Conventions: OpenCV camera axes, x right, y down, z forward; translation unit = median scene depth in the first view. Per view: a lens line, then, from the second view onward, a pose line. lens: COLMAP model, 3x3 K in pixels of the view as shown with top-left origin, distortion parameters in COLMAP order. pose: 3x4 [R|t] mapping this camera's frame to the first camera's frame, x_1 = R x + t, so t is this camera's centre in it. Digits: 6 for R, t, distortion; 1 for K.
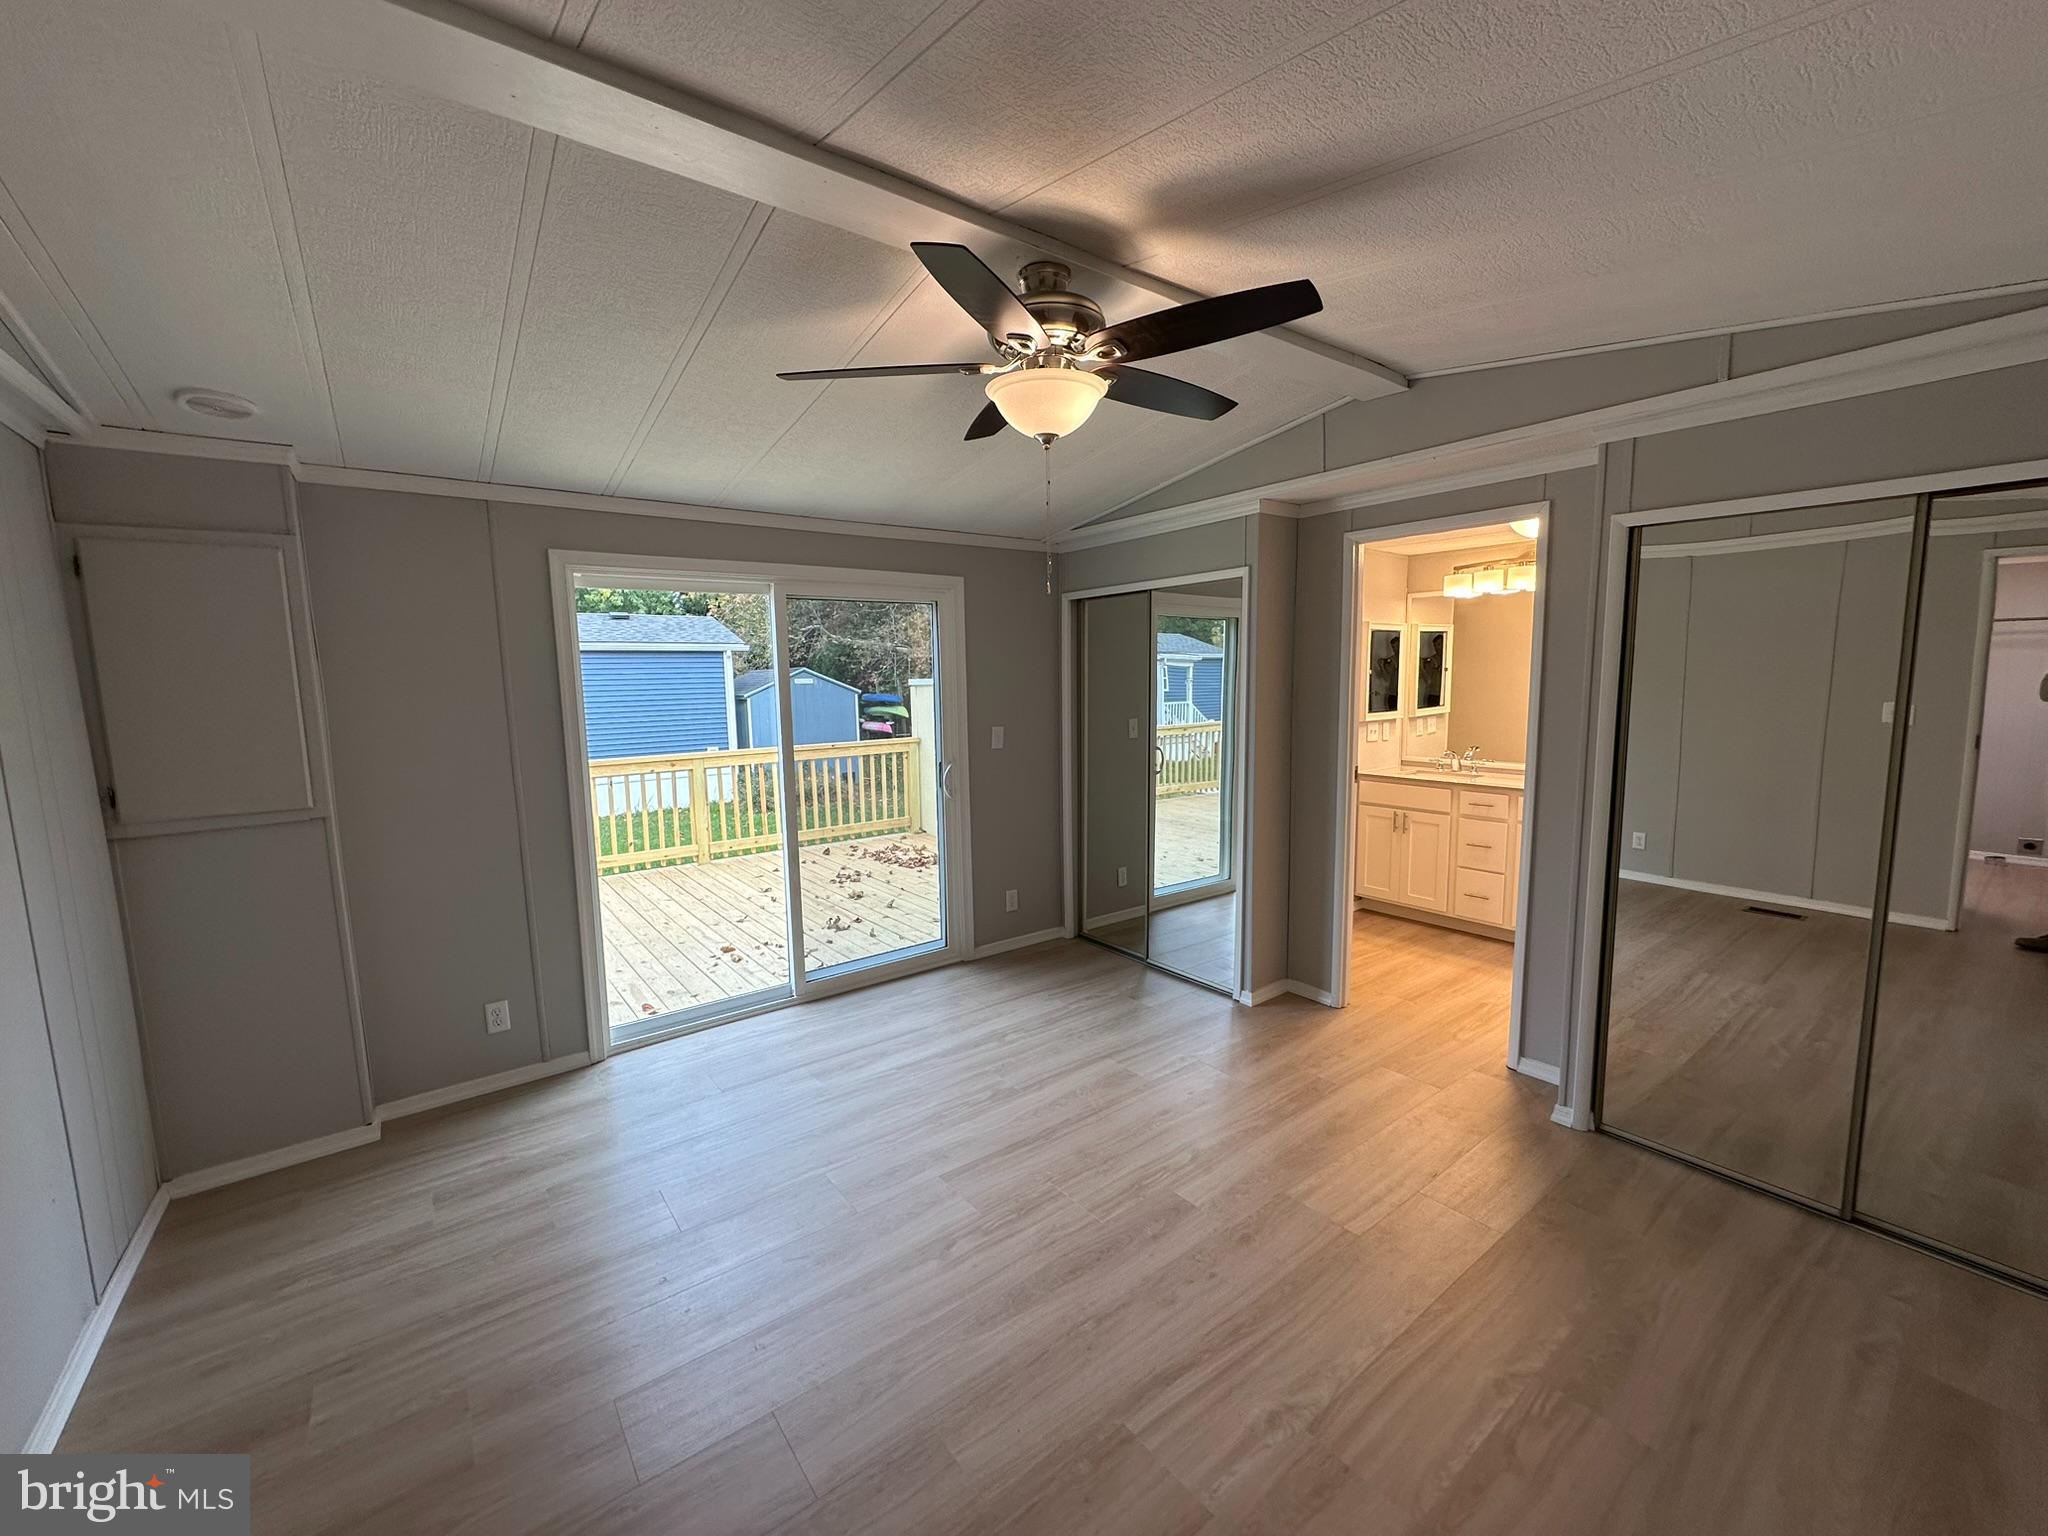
lens RADIAL K [[818.8, 0, 1038.6], [0, 818.8, 767.3], [0, 0, 1]] dist [0.006519, 0.000162]
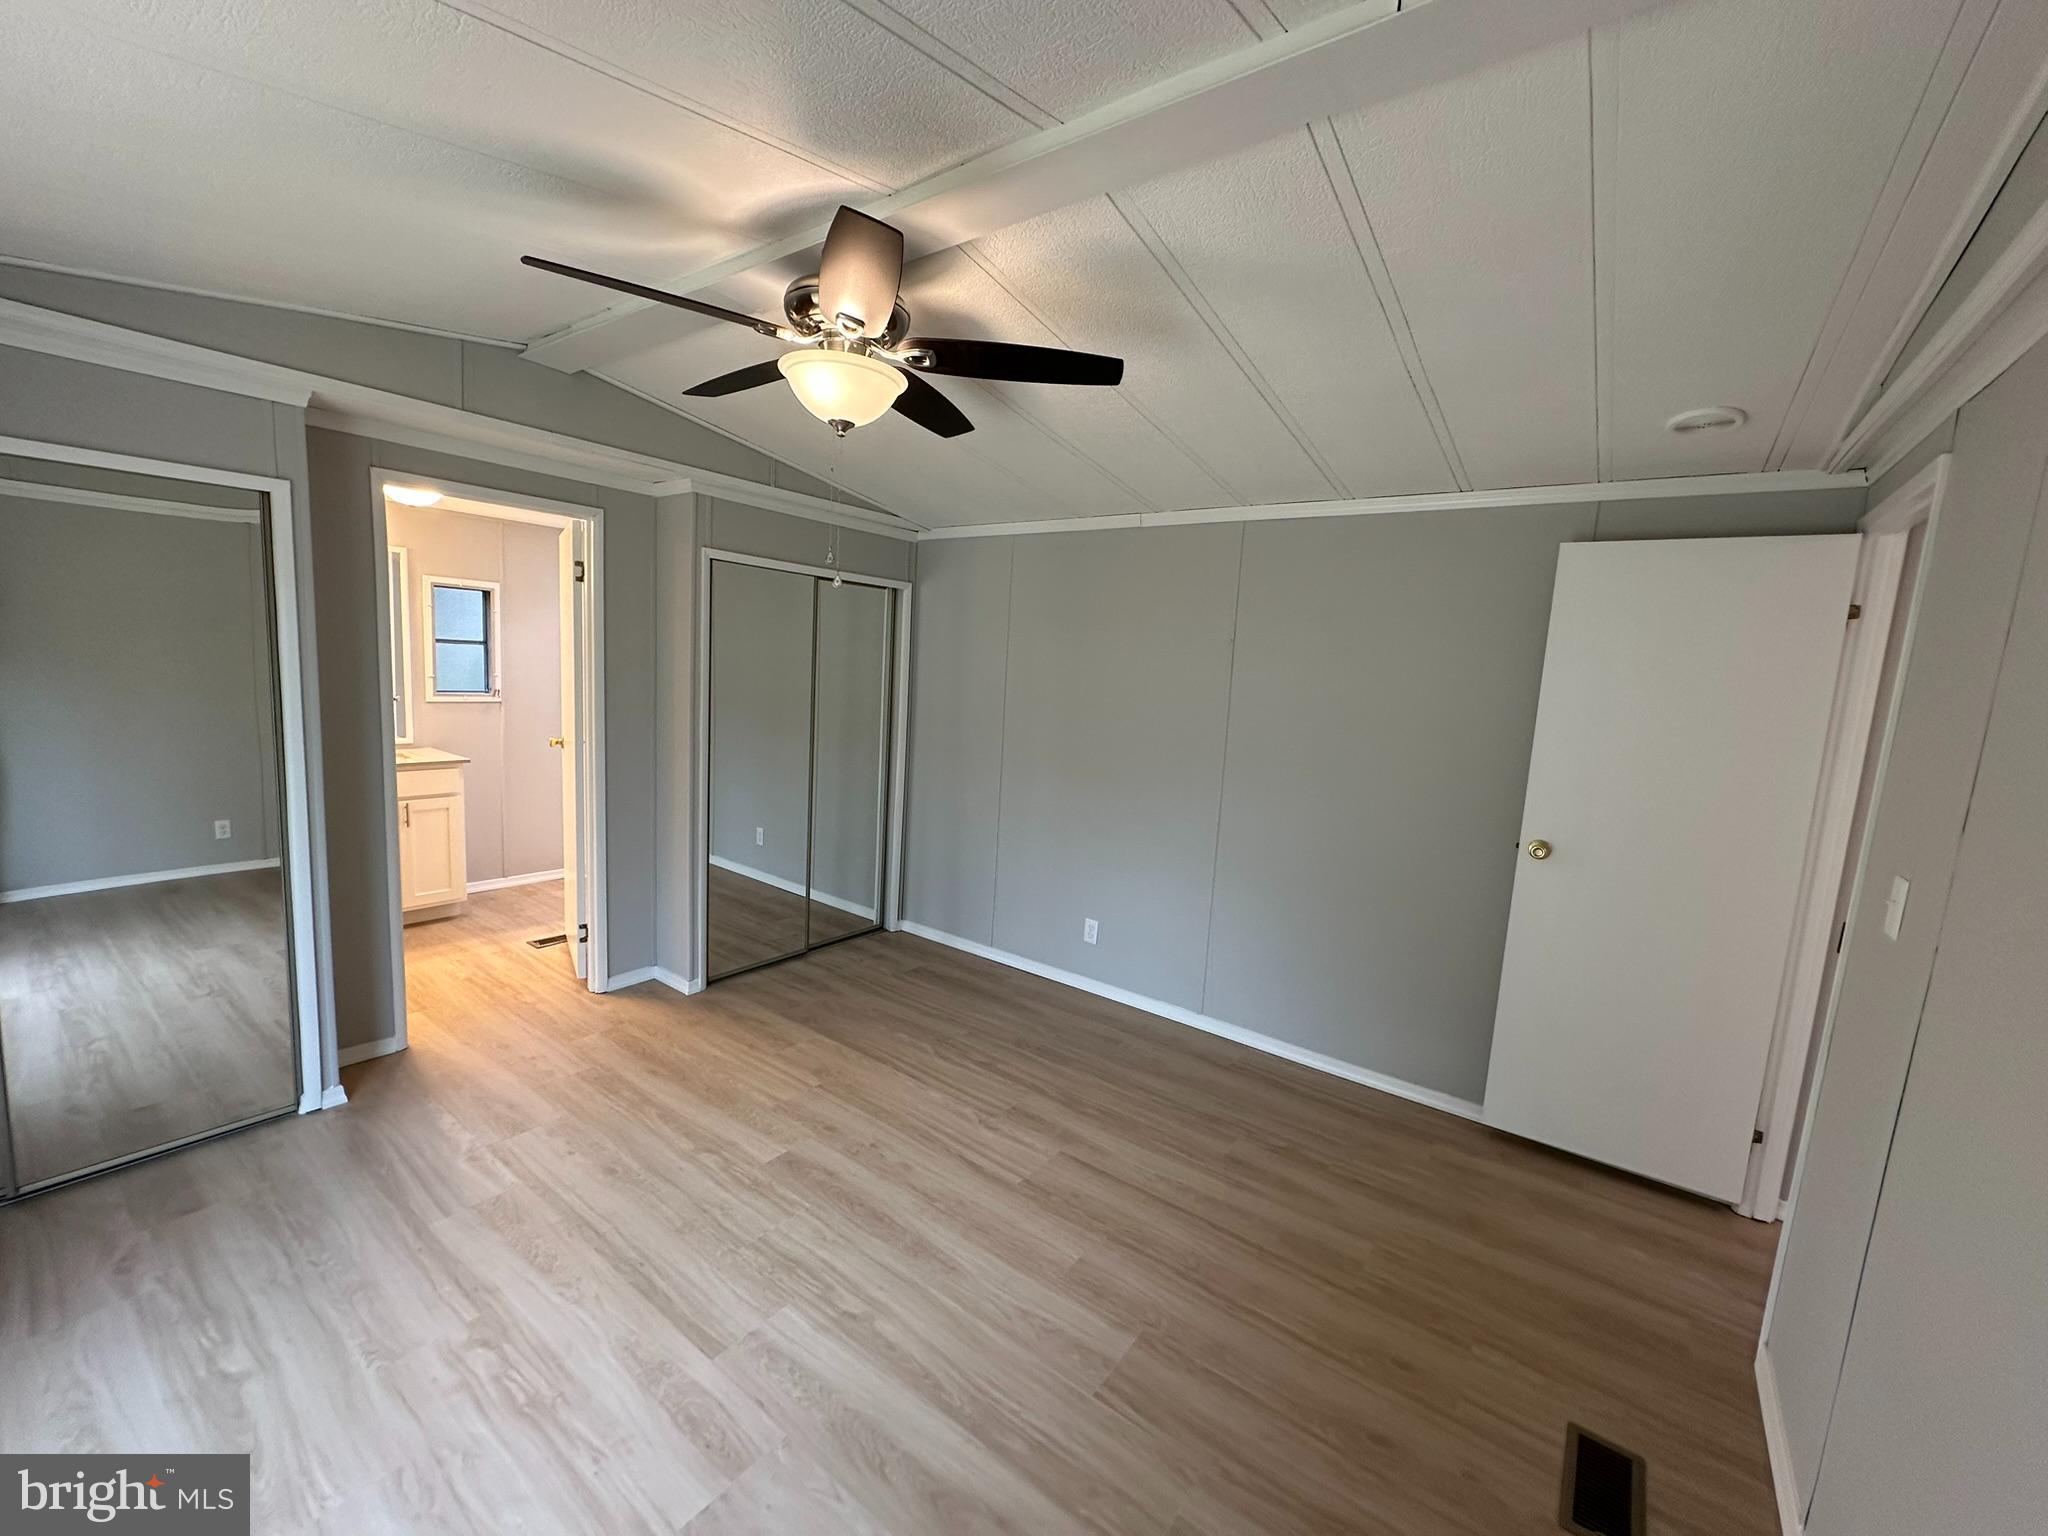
lens RADIAL K [[818.8, 0, 1002.3], [0, 818.8, 765.2], [0, 0, 1]] dist [0.006519, 0.000162]
pose [[-0.236927, -0.123171, 0.963688, -0.802732], [0.062923, 0.987903, 0.141735, -0.103017], [-0.969488, 0.094220, -0.226310, 0.852203]]
